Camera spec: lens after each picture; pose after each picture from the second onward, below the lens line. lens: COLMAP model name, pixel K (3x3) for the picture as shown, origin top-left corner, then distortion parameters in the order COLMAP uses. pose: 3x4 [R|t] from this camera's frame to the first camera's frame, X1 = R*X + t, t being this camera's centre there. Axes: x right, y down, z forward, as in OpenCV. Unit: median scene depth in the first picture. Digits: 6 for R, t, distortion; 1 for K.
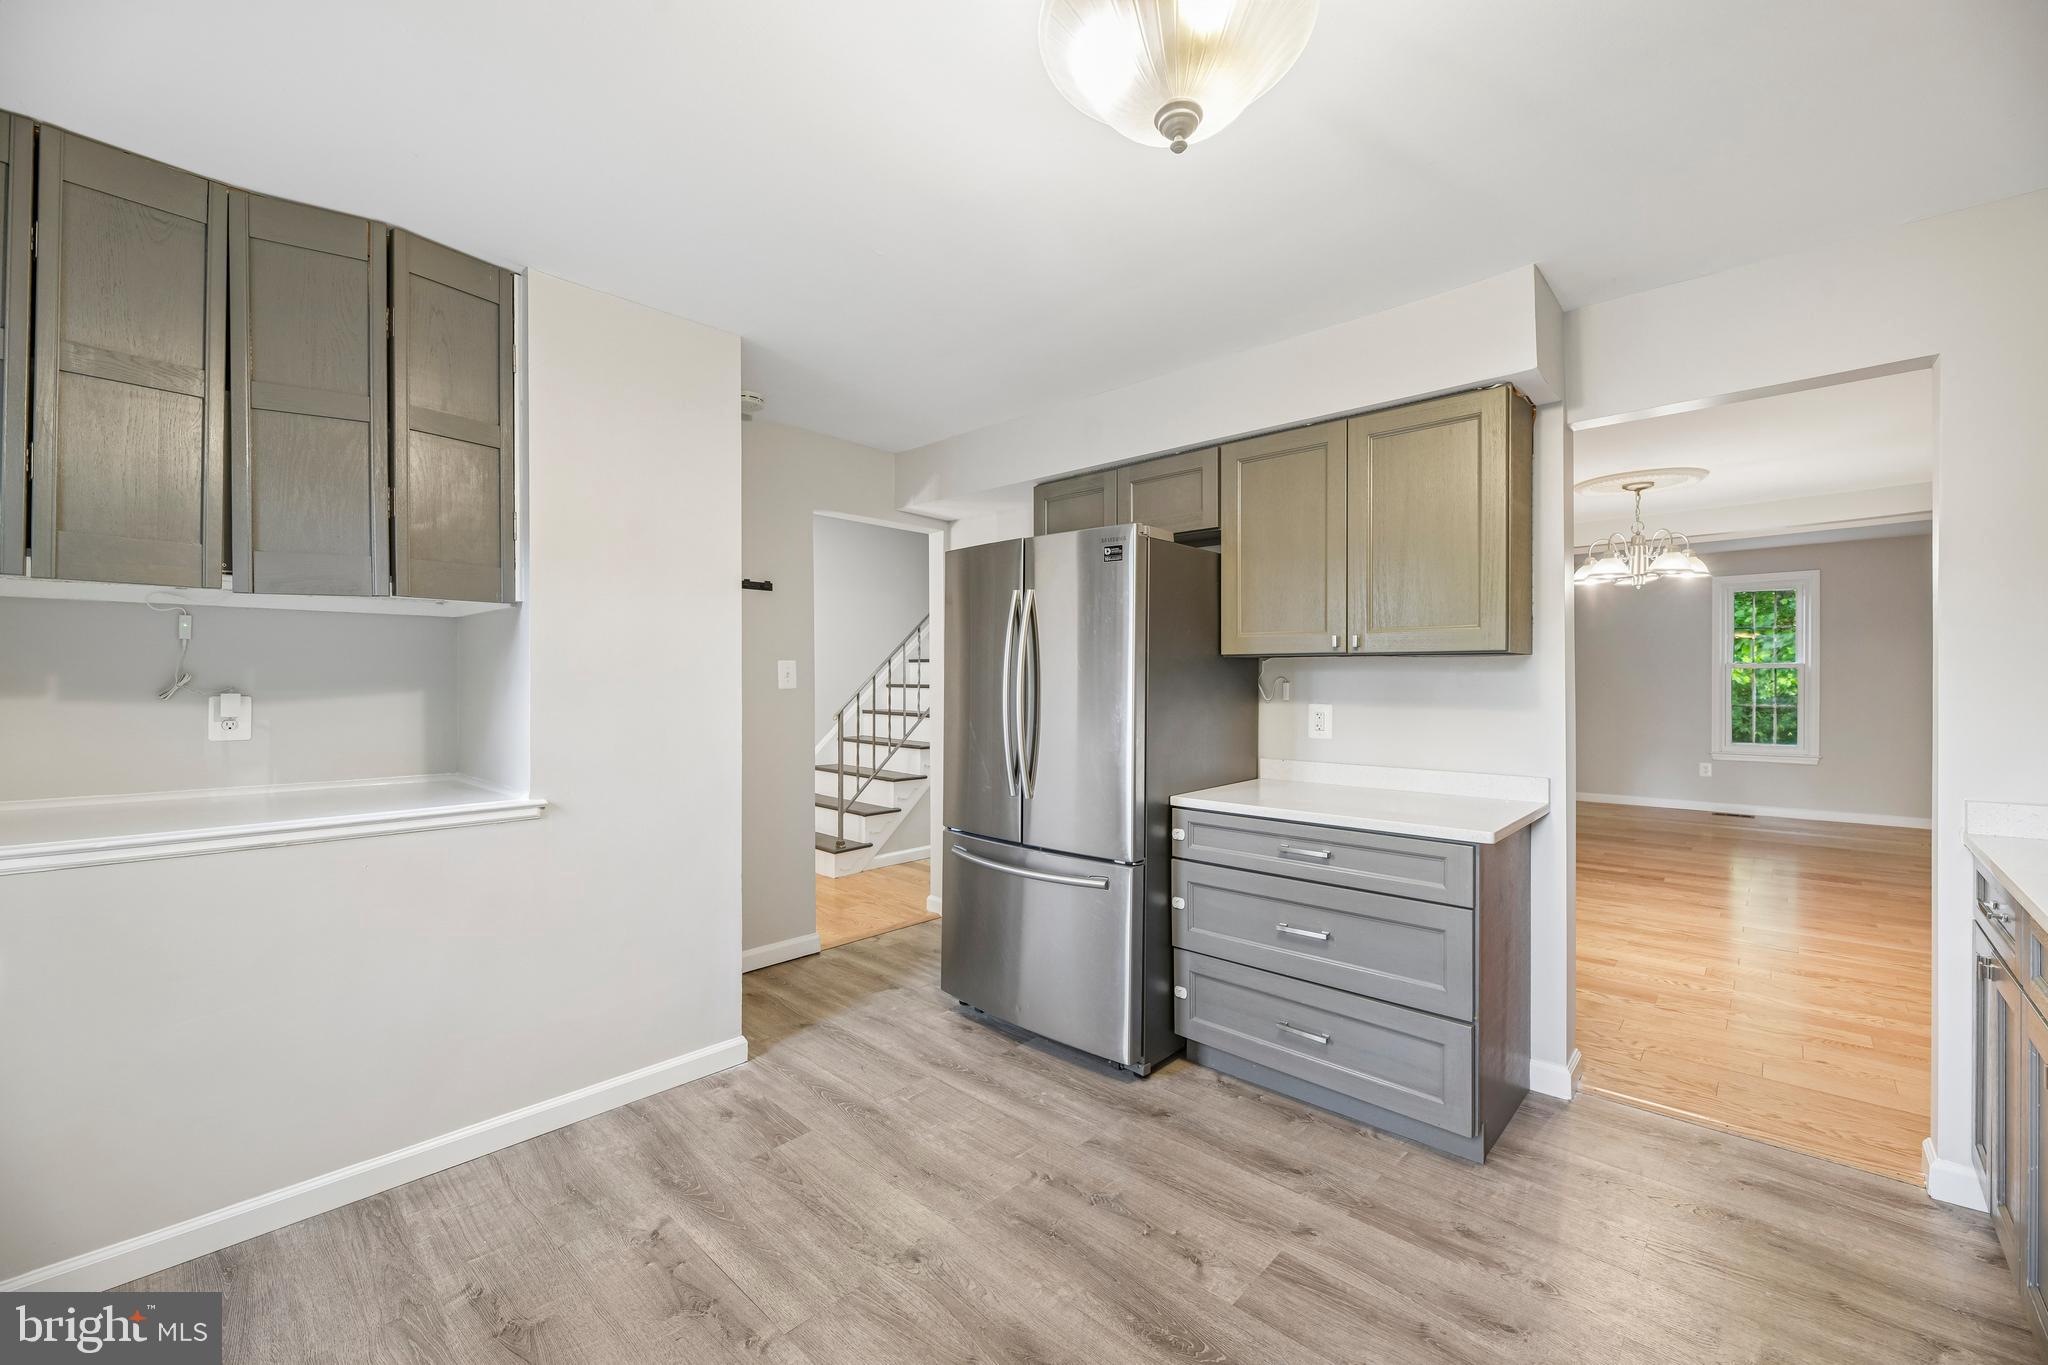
lens RADIAL K [[826.5, 0, 1041.4], [0, 826.5, 680.9], [0, 0, 1]] dist [-0.000511, -0.000402]
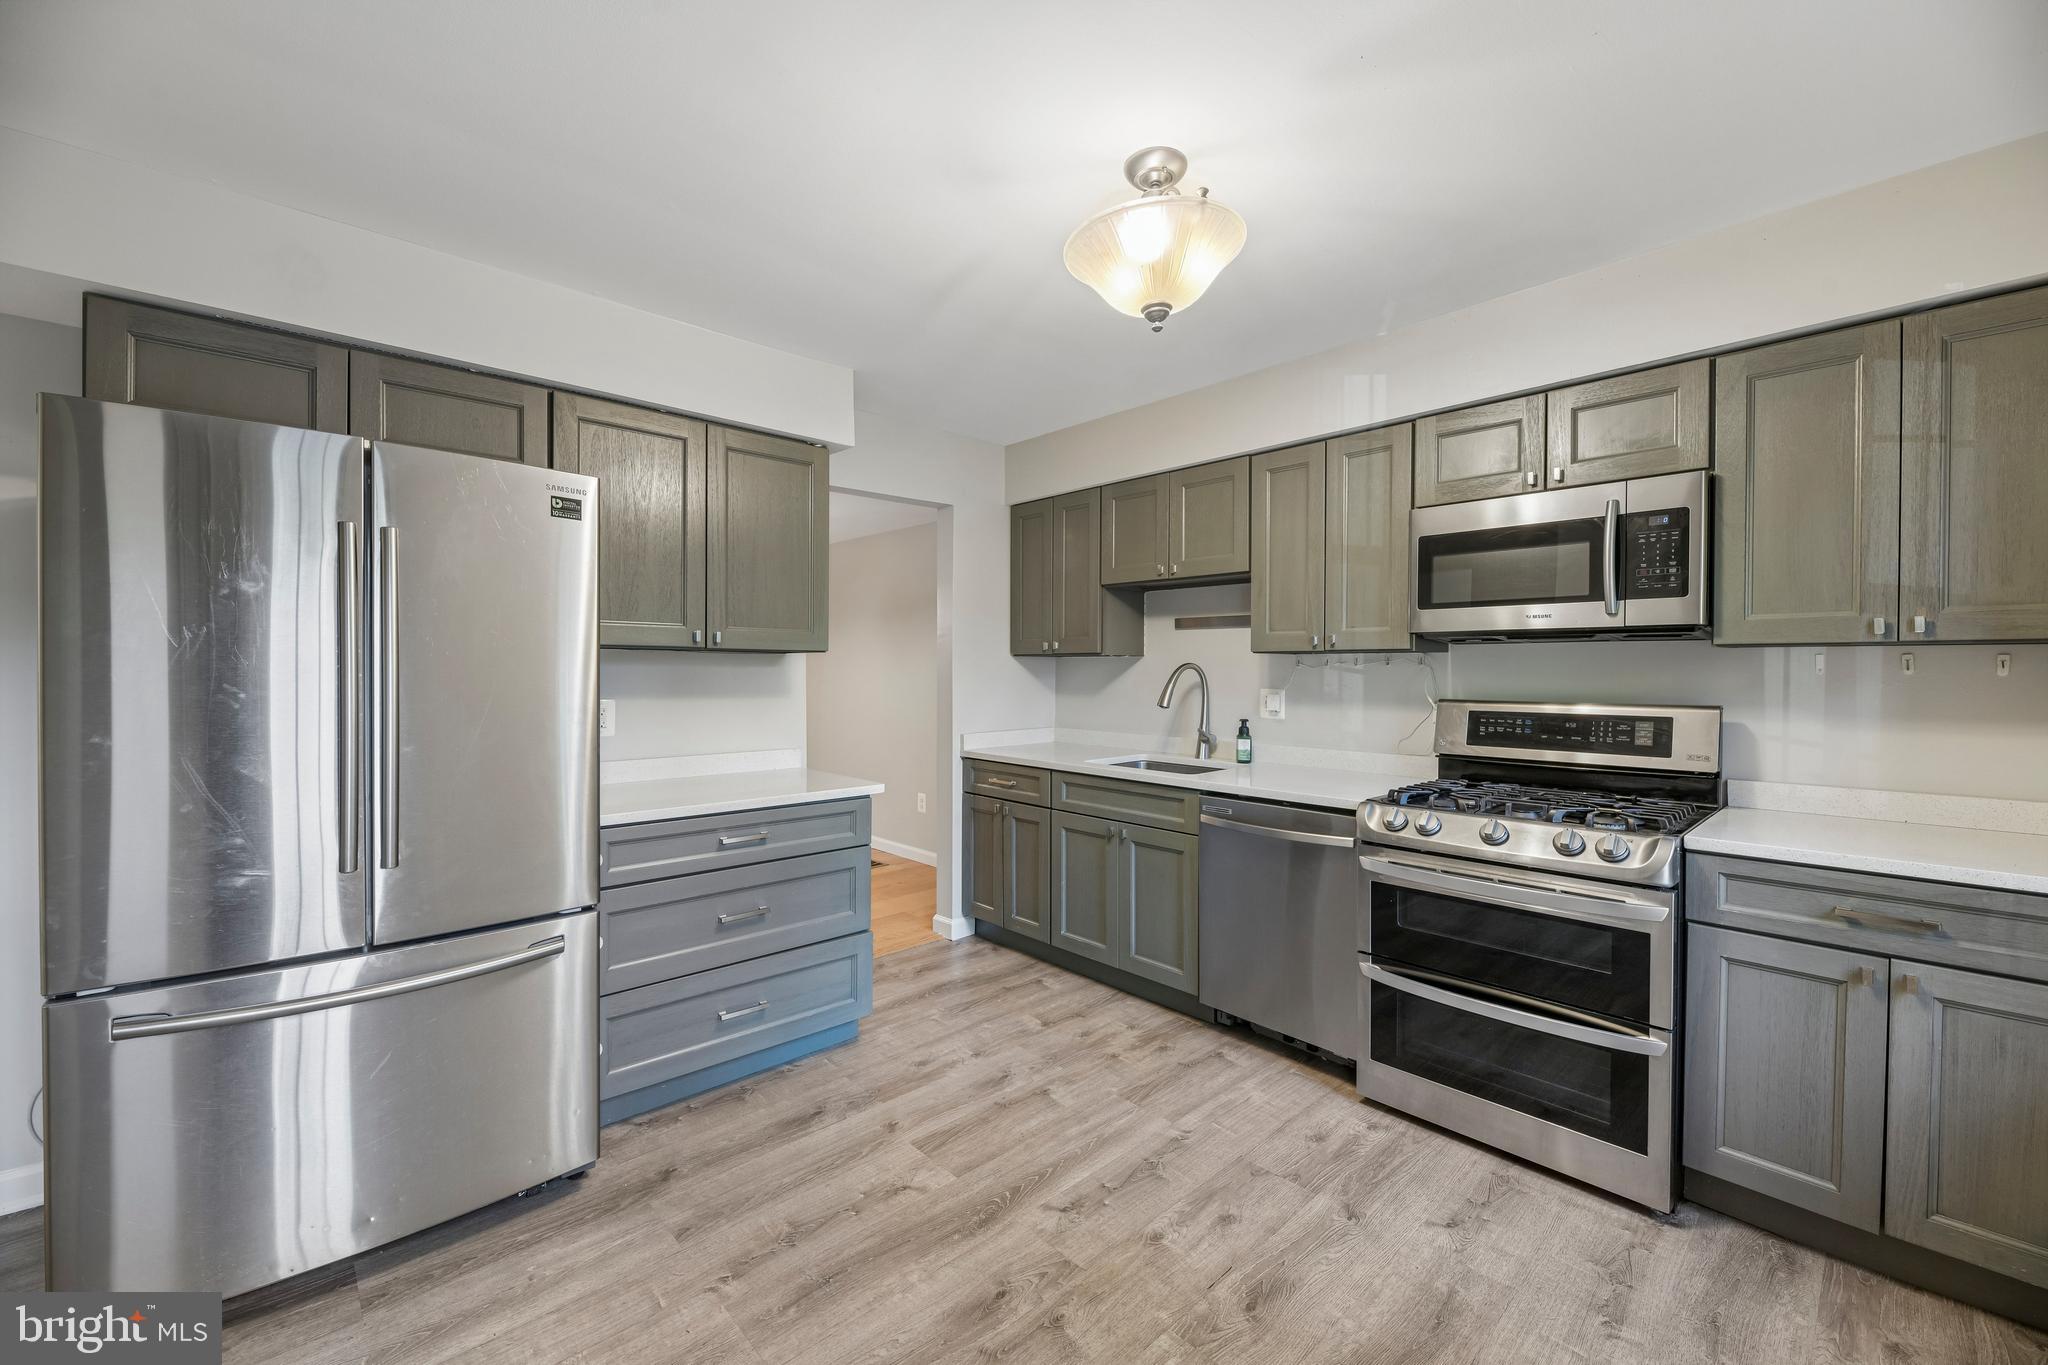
lens RADIAL K [[819.4, 0, 1036.4], [0, 819.4, 679.4], [0, 0, 1]] dist [-0.000236, -0.003691]
pose [[0.067467, -0.008202, 0.997688, -0.571039], [-0.000974, 0.999965, 0.008286, -0.002787], [-0.997721, -0.001531, 0.067457, 0.464705]]
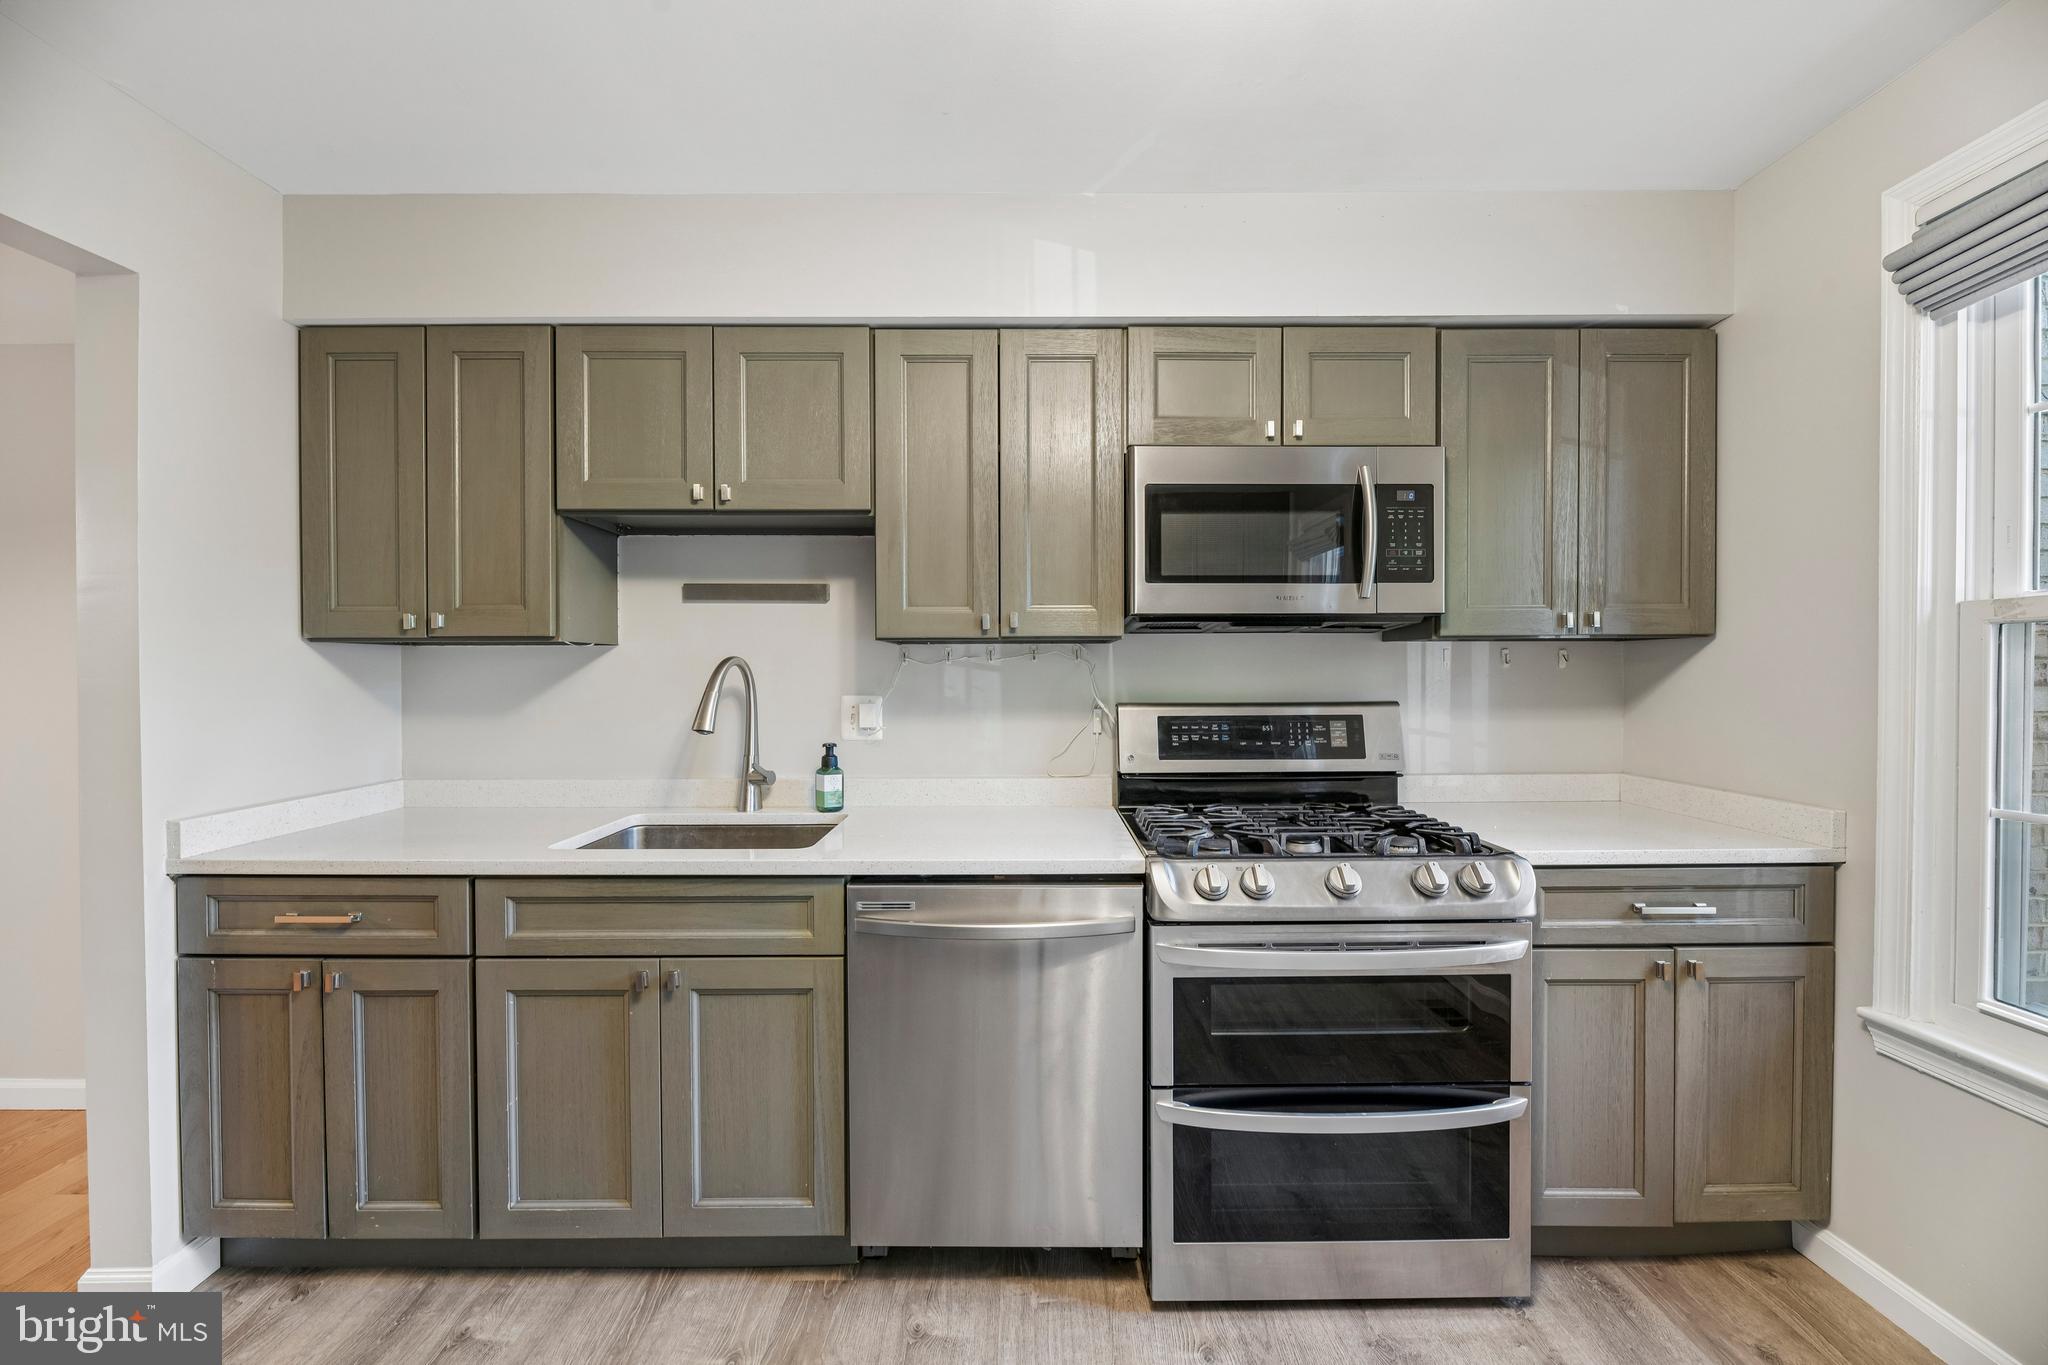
lens RADIAL K [[819.4, 0, 1036.4], [0, 819.4, 679.4], [0, 0, 1]] dist [-0.000236, -0.003691]
pose [[-0.687019, -0.000105, 0.726639, -0.063999], [0.007910, 0.999940, 0.007623, 0.000031], [-0.726596, 0.010984, -0.686977, 0.628946]]
